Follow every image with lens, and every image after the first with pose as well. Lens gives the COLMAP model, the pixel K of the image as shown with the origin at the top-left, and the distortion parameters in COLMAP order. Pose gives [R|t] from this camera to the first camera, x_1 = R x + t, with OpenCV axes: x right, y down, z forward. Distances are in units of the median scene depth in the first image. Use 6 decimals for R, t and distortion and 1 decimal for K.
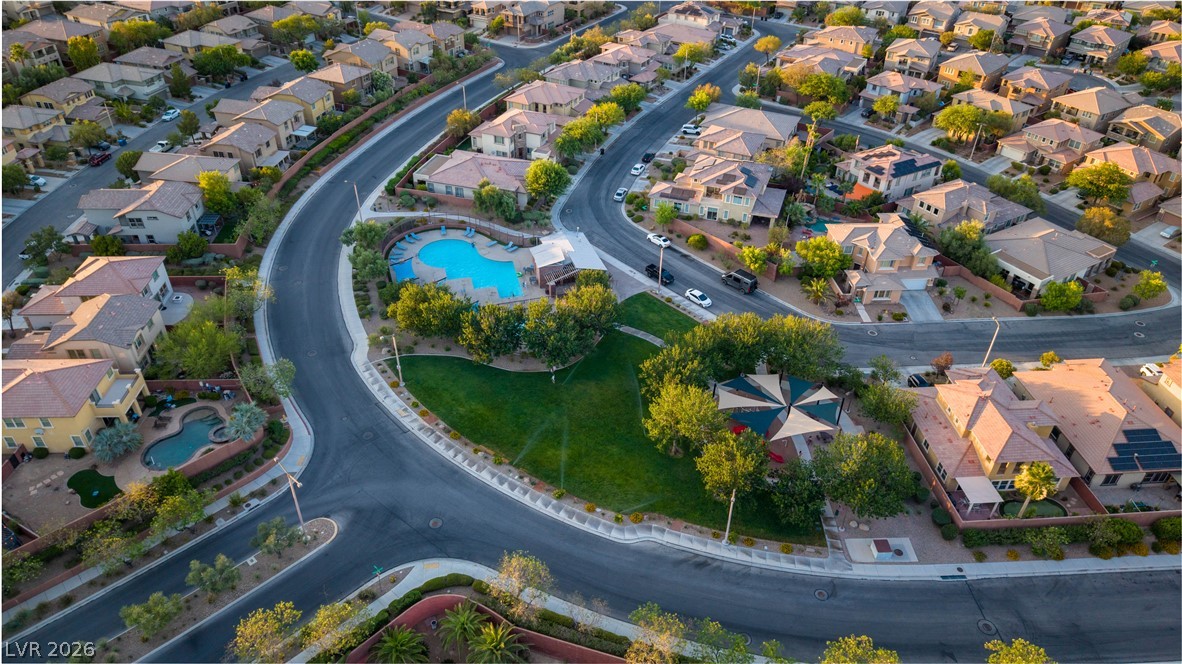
lens RADIAL K [[784.6, 0, 591.0], [0, 784.6, 332.0], [0, 0, 1]] dist [0.093591, -0.116268]
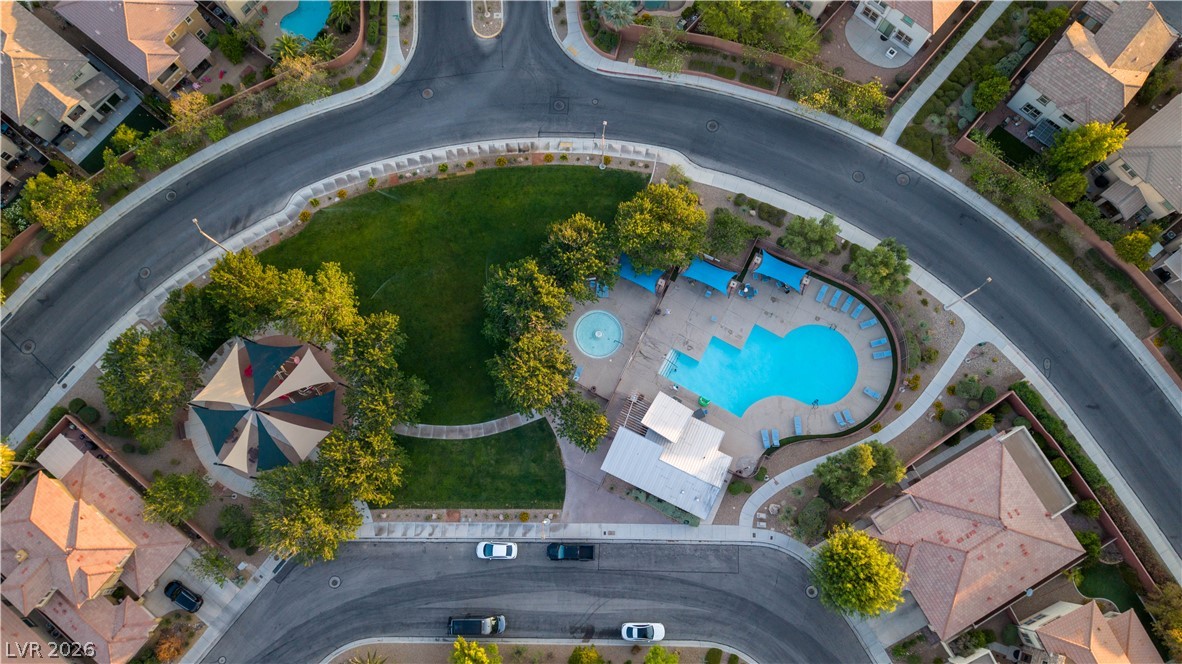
lens RADIAL K [[784.6, 0, 591.0], [0, 784.6, 332.0], [0, 0, 1]] dist [0.093591, -0.116268]
pose [[-0.689819, 0.704068, -0.168636, 0.077398], [-0.434223, -0.215969, 0.874533, -0.888331], [0.579311, 0.676495, 0.454702, 0.773774]]
